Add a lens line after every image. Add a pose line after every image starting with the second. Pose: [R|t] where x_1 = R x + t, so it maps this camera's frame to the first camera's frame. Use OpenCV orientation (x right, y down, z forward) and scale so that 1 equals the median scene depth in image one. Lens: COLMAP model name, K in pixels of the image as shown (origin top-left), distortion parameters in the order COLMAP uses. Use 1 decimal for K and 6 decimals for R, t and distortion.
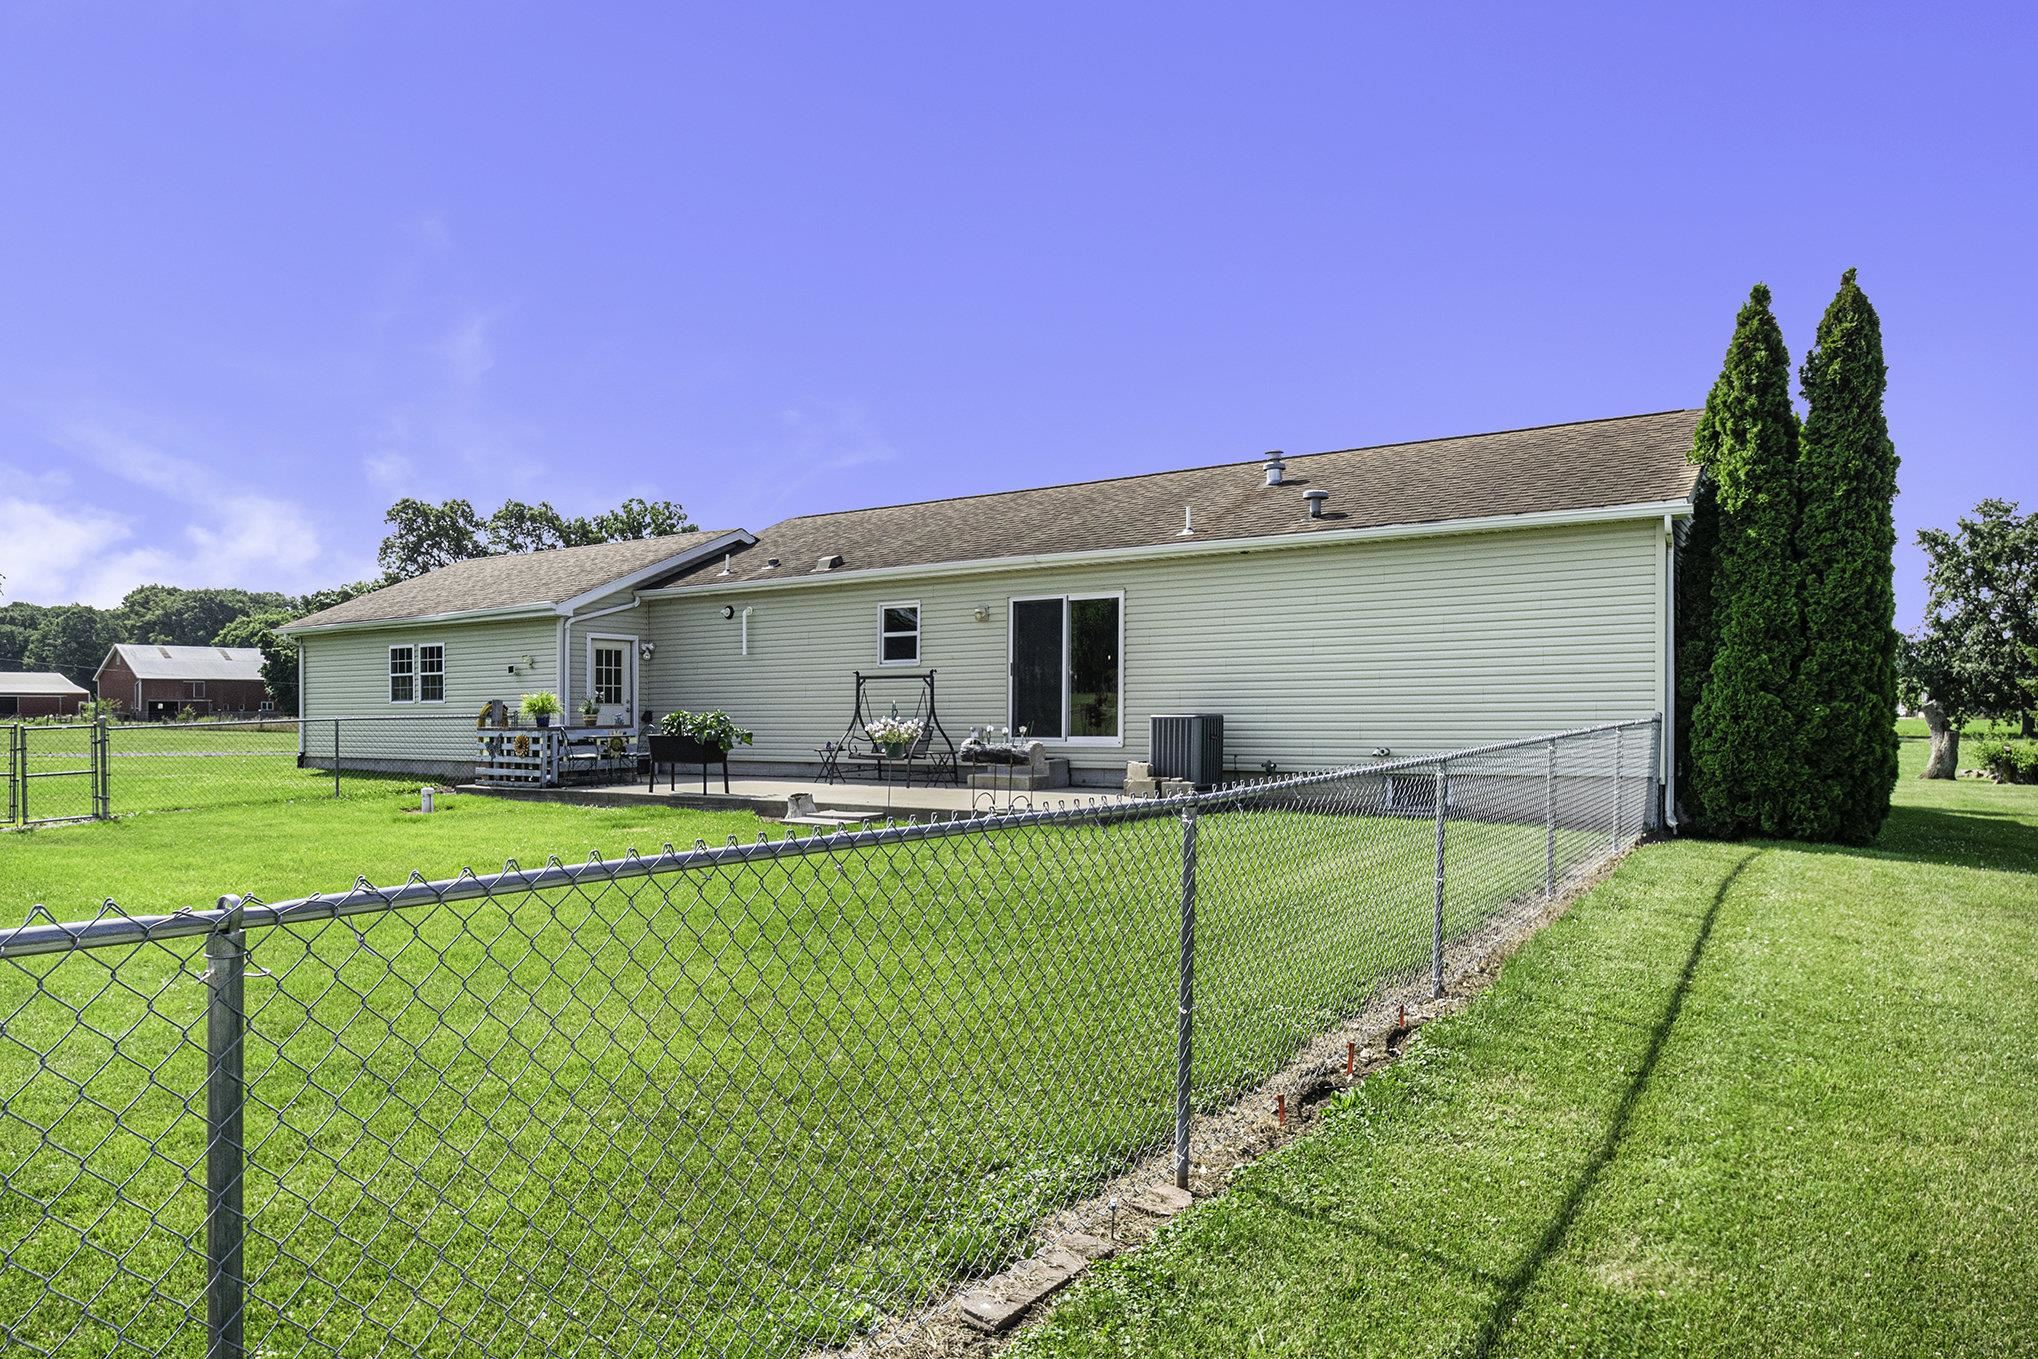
lens RADIAL K [[1272.5, 0, 1016.2], [0, 1272.5, 684.5], [0, 0, 1]] dist [-0.004664, 0.000184]
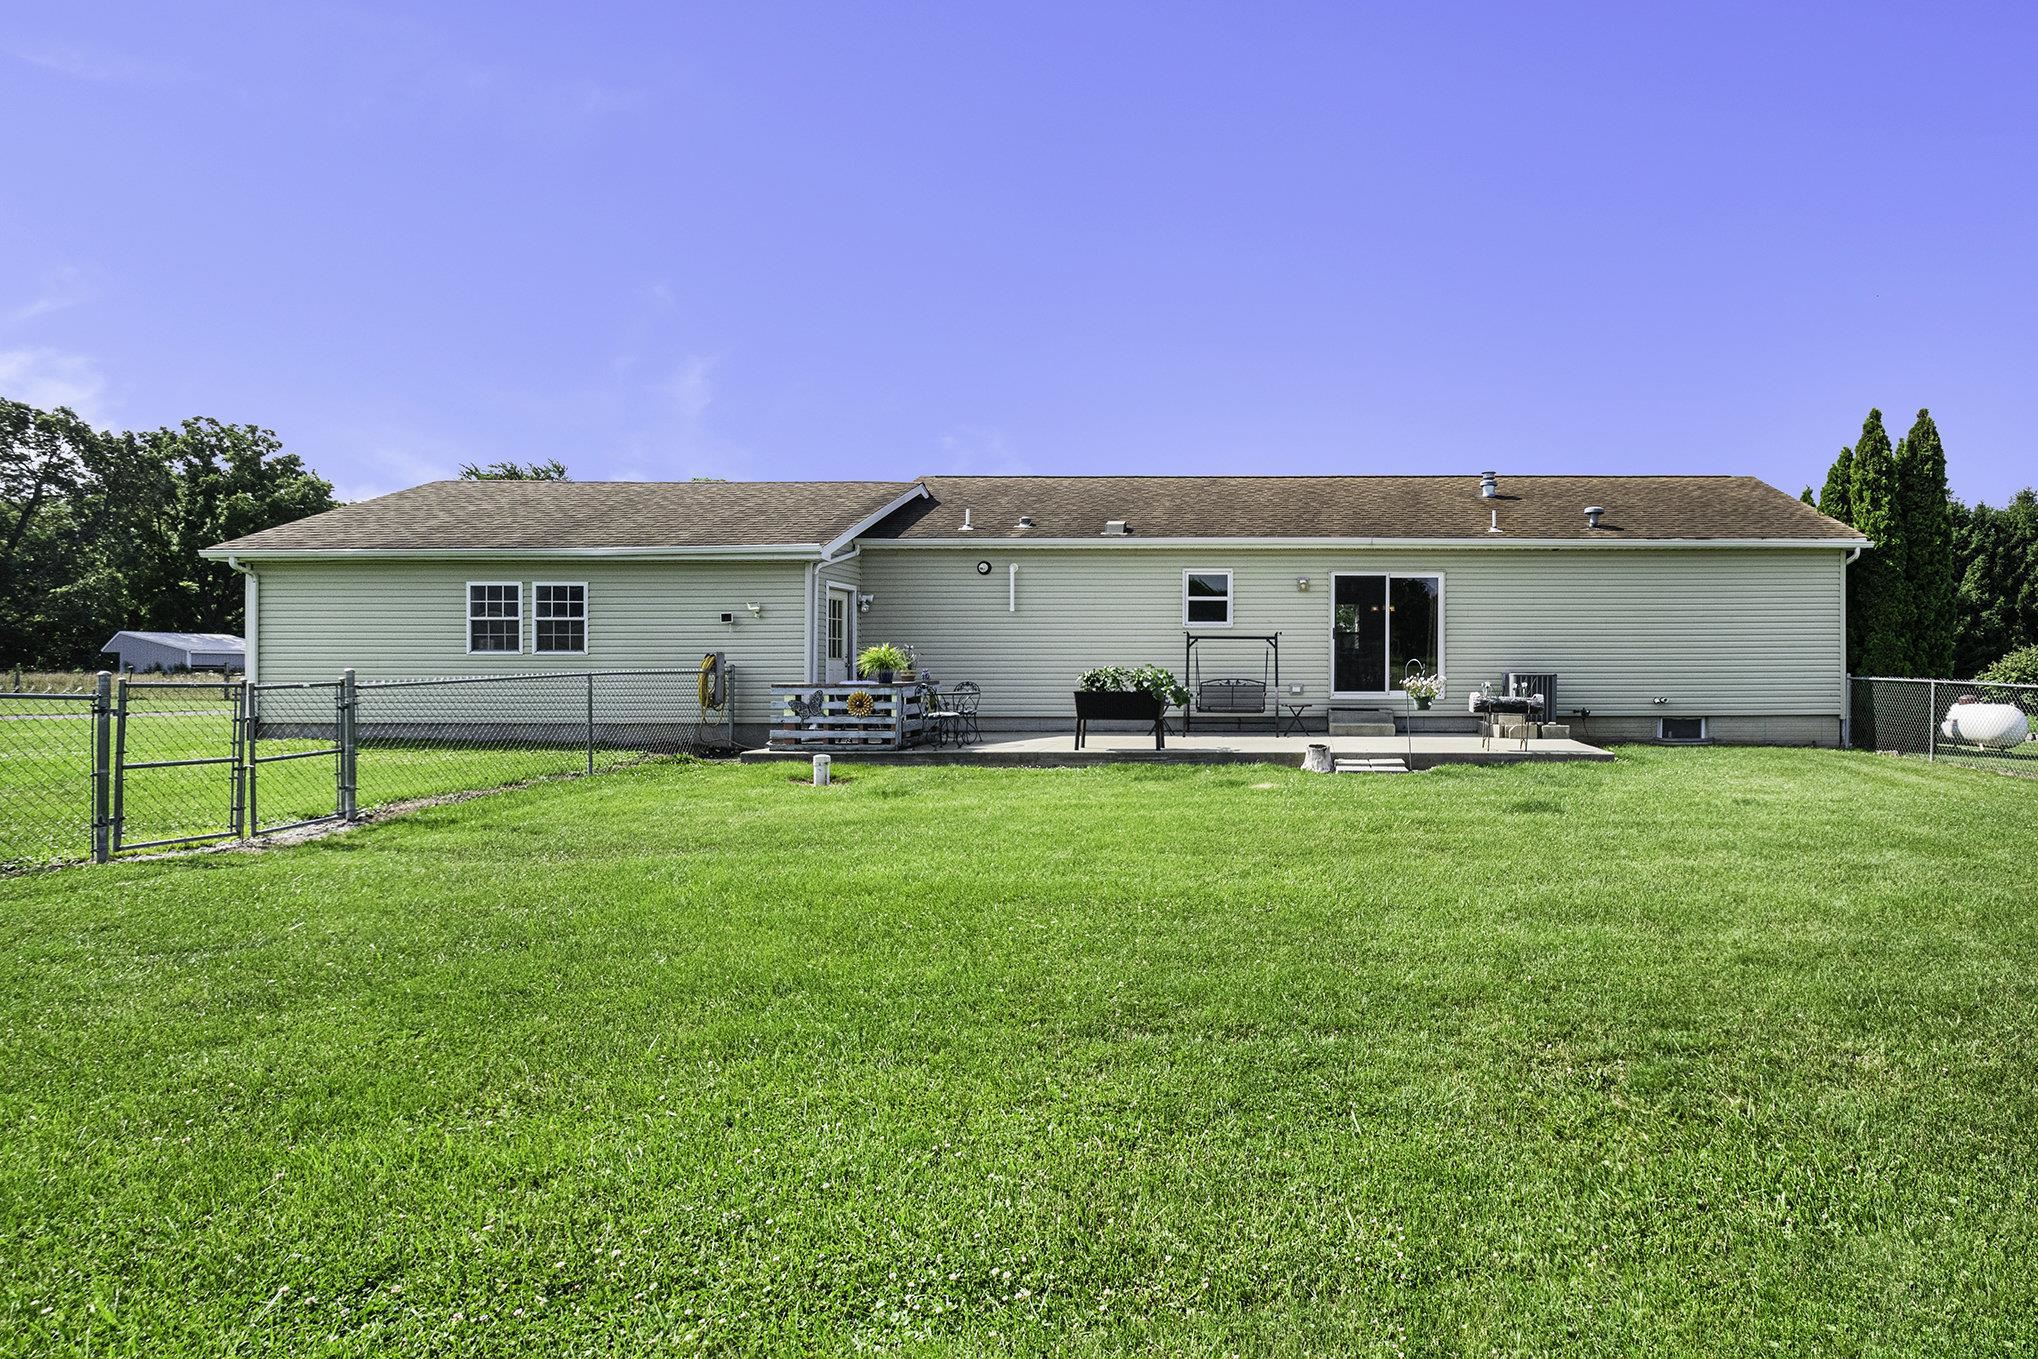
lens RADIAL K [[1041.7, 0, 1025.9], [0, 1041.7, 673.9], [0, 0, 1]] dist [-0.000453, -0.001444]
pose [[0.835295, 0.003577, 0.549790, -0.703947], [-0.017774, 0.999632, 0.020501, 0.009608], [-0.549514, -0.026897, 0.835051, 0.325626]]
